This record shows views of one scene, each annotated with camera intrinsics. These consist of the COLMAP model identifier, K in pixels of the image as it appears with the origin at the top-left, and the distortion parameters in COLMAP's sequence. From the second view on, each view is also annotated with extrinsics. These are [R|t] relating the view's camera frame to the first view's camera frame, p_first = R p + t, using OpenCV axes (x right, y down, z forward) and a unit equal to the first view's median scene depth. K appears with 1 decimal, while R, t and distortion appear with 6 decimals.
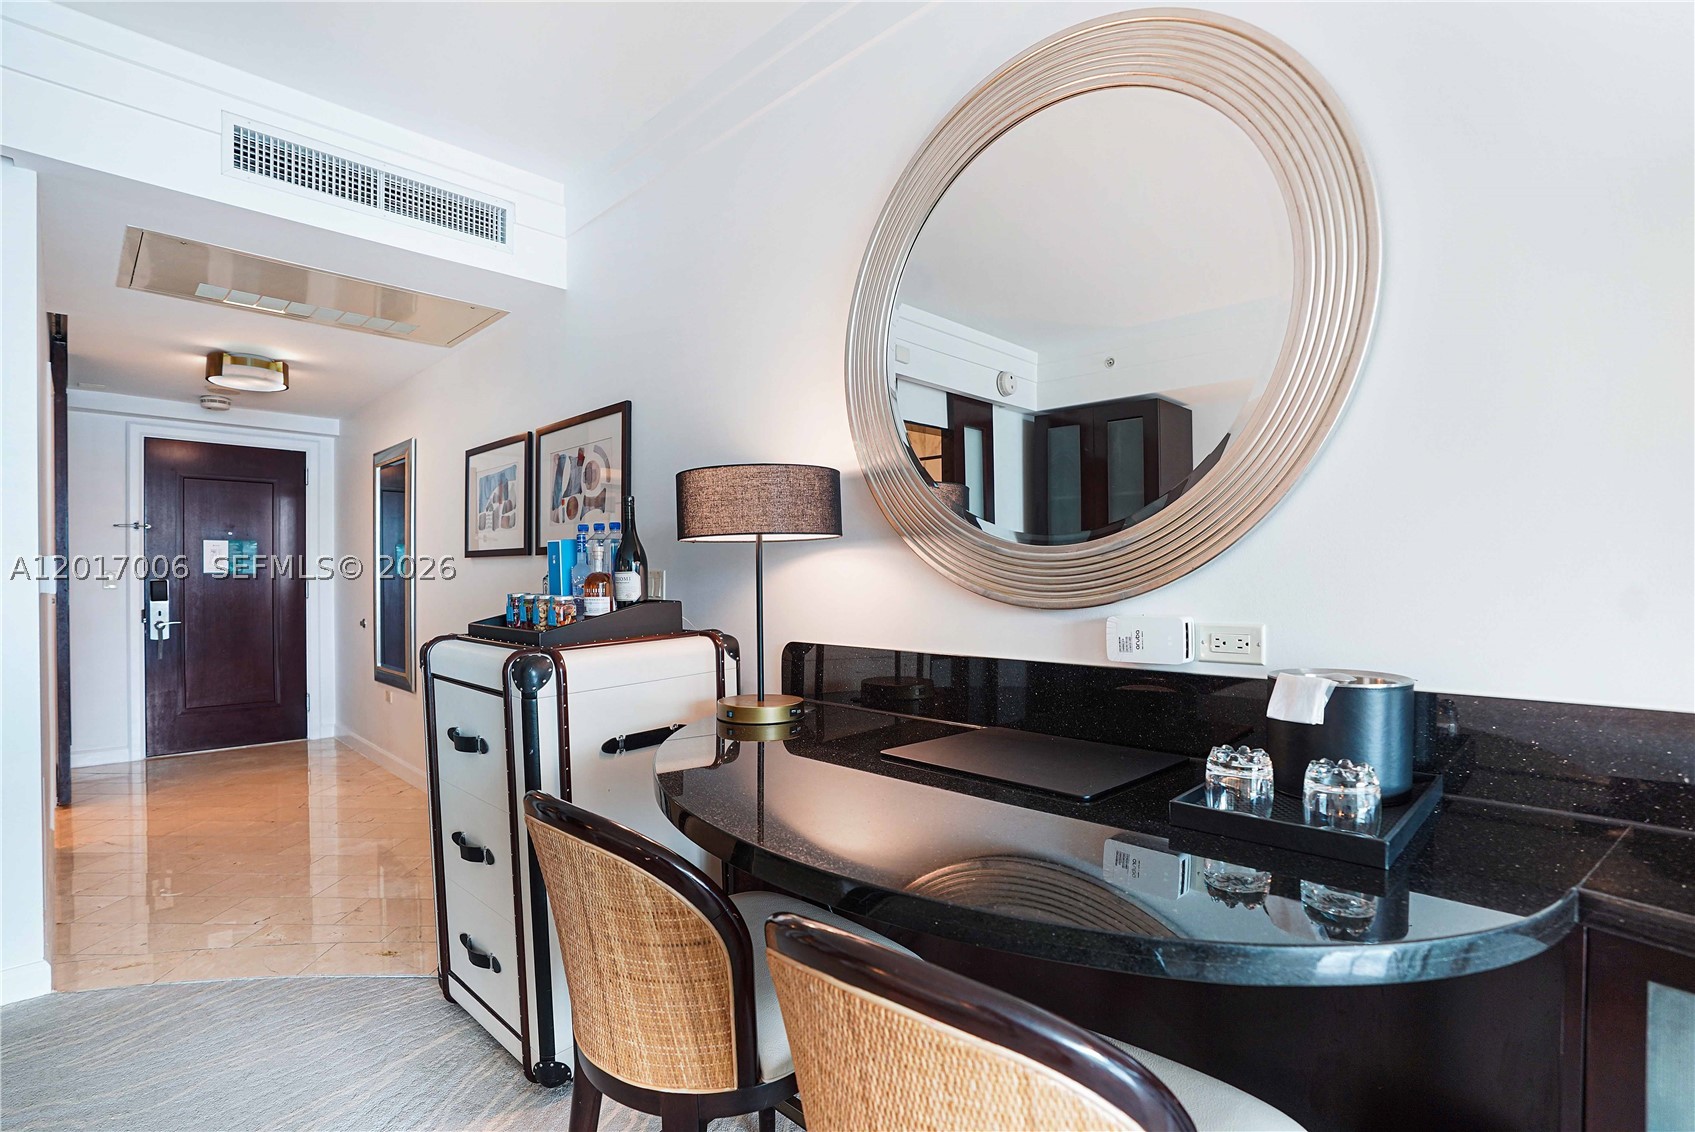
lens RADIAL K [[806.1, 0, 832.7], [0, 806.1, 586.8], [0, 0, 1]] dist [-0.062291, 0.031454]
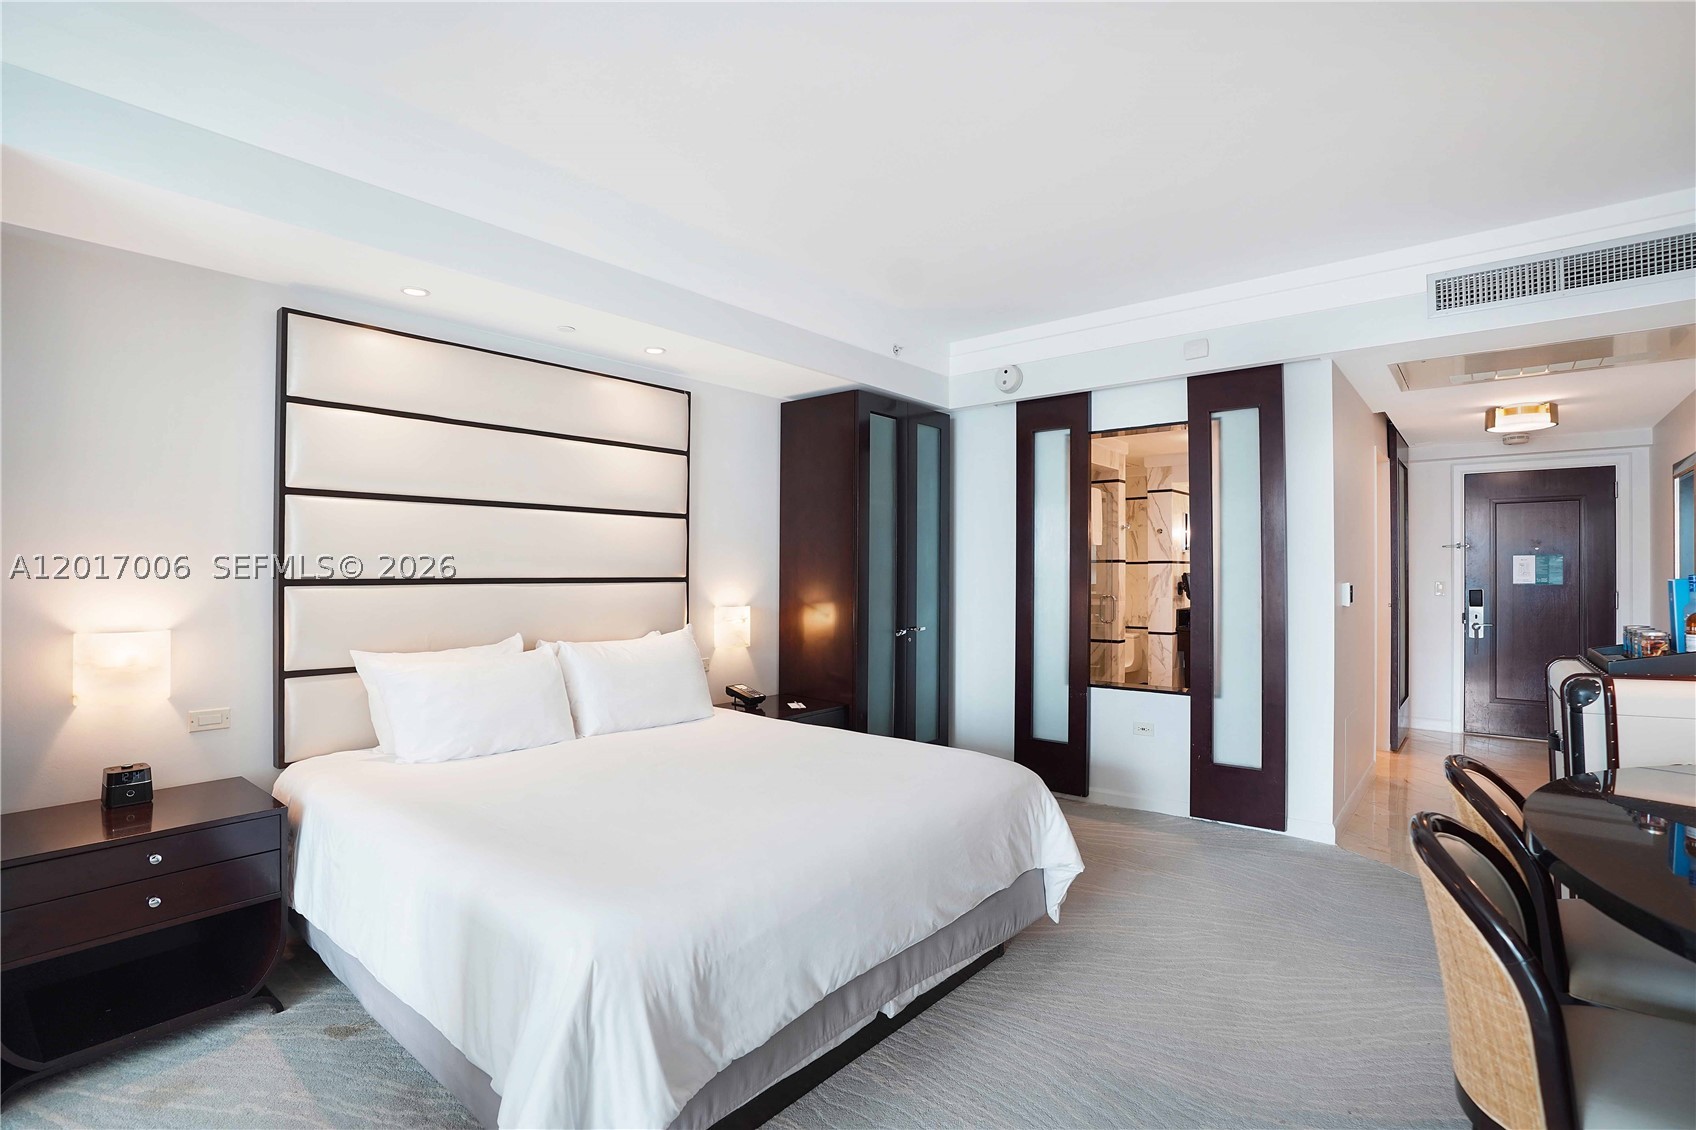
lens RADIAL K [[798.6, 0, 859.6], [0, 798.6, 562.6], [0, 0, 1]] dist [-0.070768, 0.030909]
pose [[0.105733, -0.011092, -0.994333, 0.306513], [-0.013682, 0.999827, -0.012609, -0.028187], [0.994300, 0.014938, 0.105563, -0.110494]]
